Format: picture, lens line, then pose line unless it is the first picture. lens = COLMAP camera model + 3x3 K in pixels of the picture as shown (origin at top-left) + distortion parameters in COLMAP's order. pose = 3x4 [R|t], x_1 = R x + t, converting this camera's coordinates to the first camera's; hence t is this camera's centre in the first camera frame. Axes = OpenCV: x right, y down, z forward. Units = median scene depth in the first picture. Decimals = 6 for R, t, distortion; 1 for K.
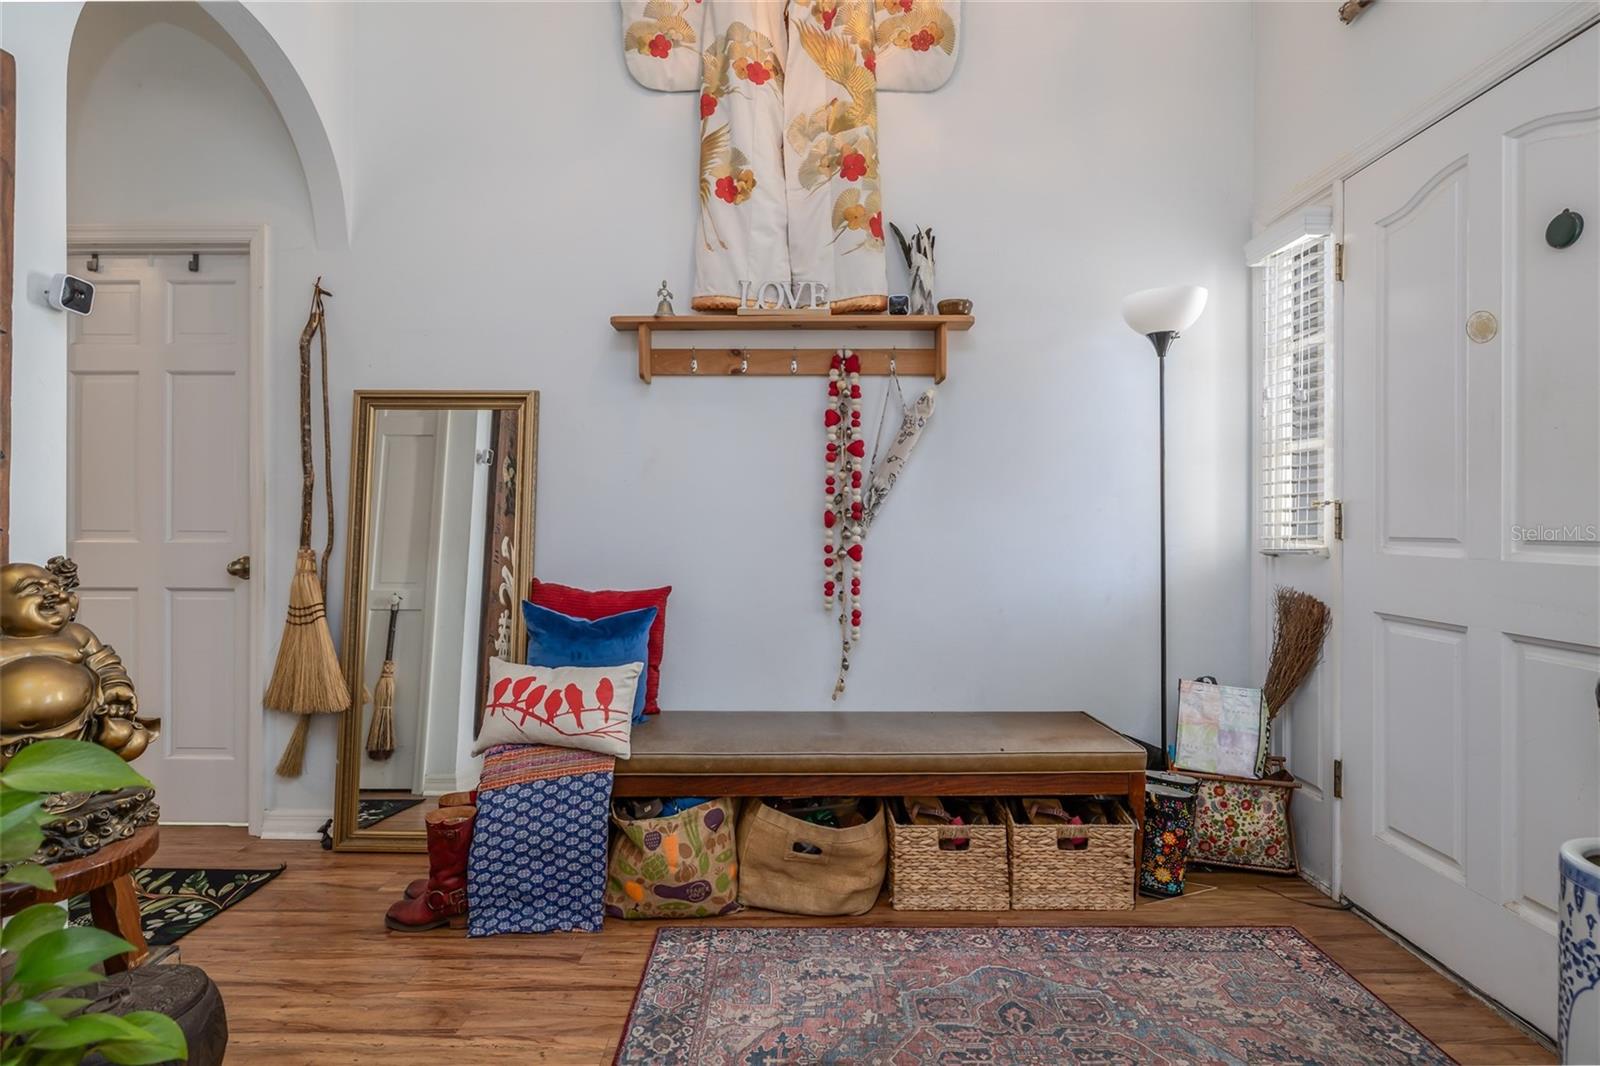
lens RADIAL K [[788.0, 0, 800.0], [0, 788.0, 533.0], [0, 0, 1]] dist [0.000573, 0.000318]
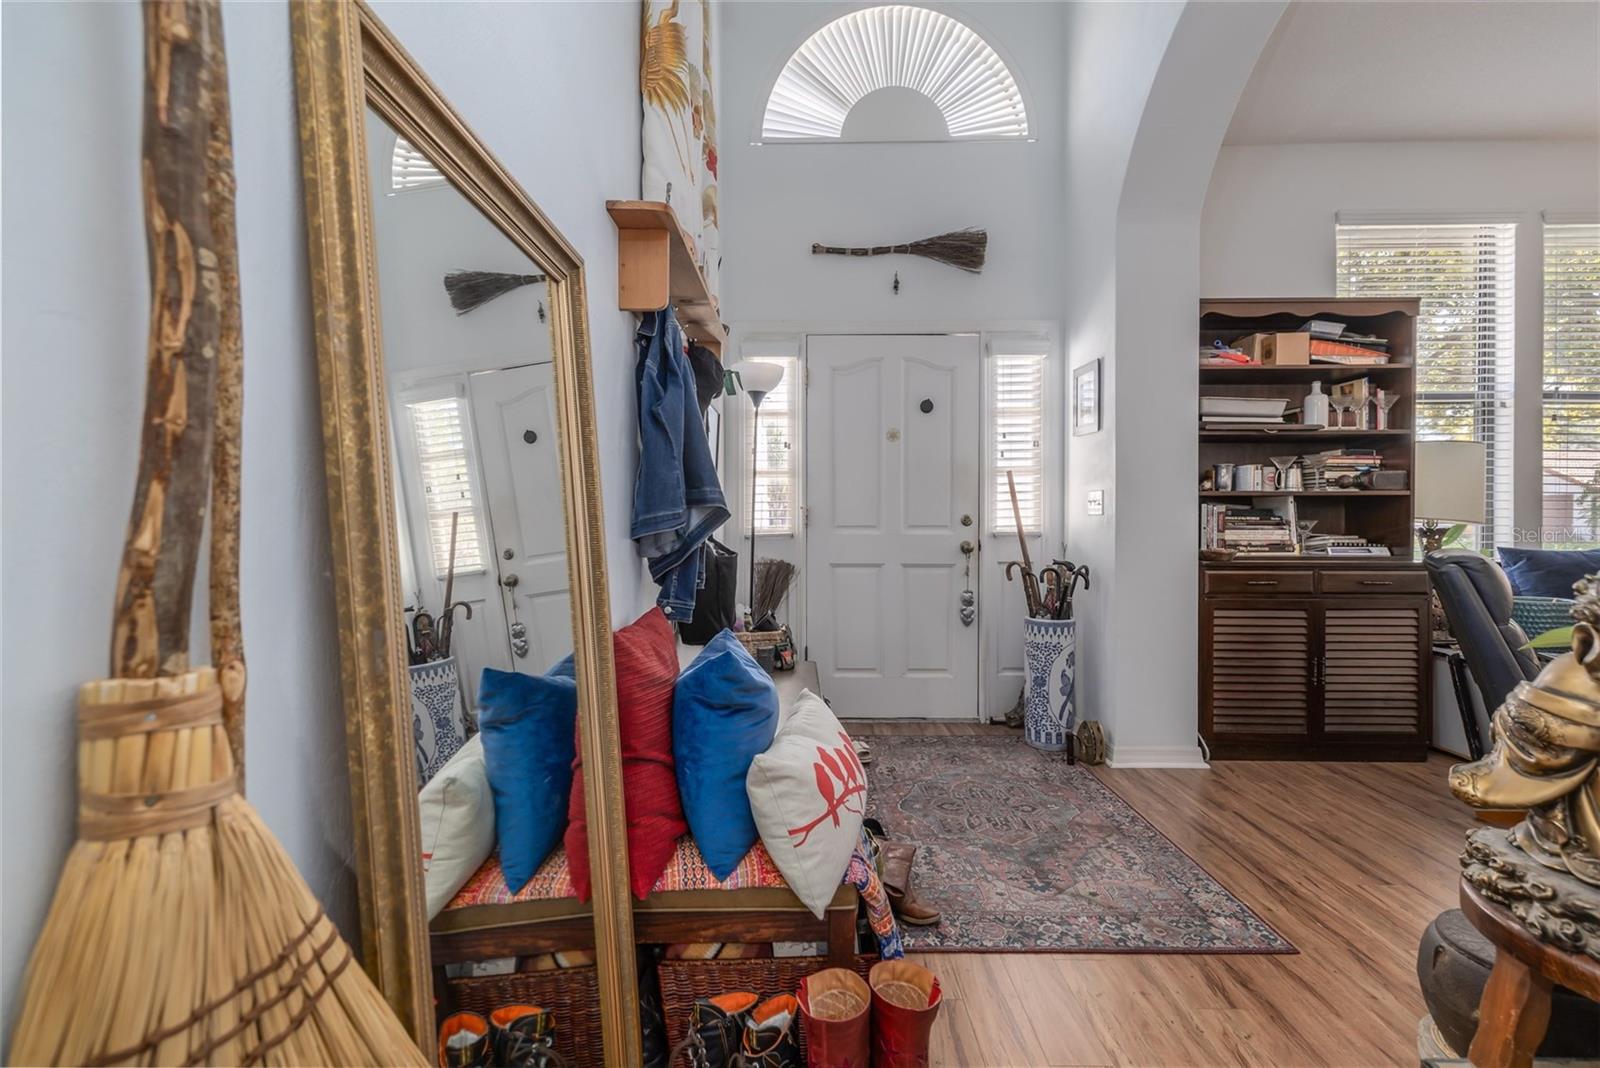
lens RADIAL K [[670.9, 0, 800.0], [0, 670.9, 534.0], [0, 0, 1]] dist [-0.000659, 0.000101]
pose [[0.005168, -0.020157, 0.999783, -1.127311], [0.013541, 0.999707, 0.020086, -0.010574], [-0.999895, 0.013434, 0.005440, 1.262994]]
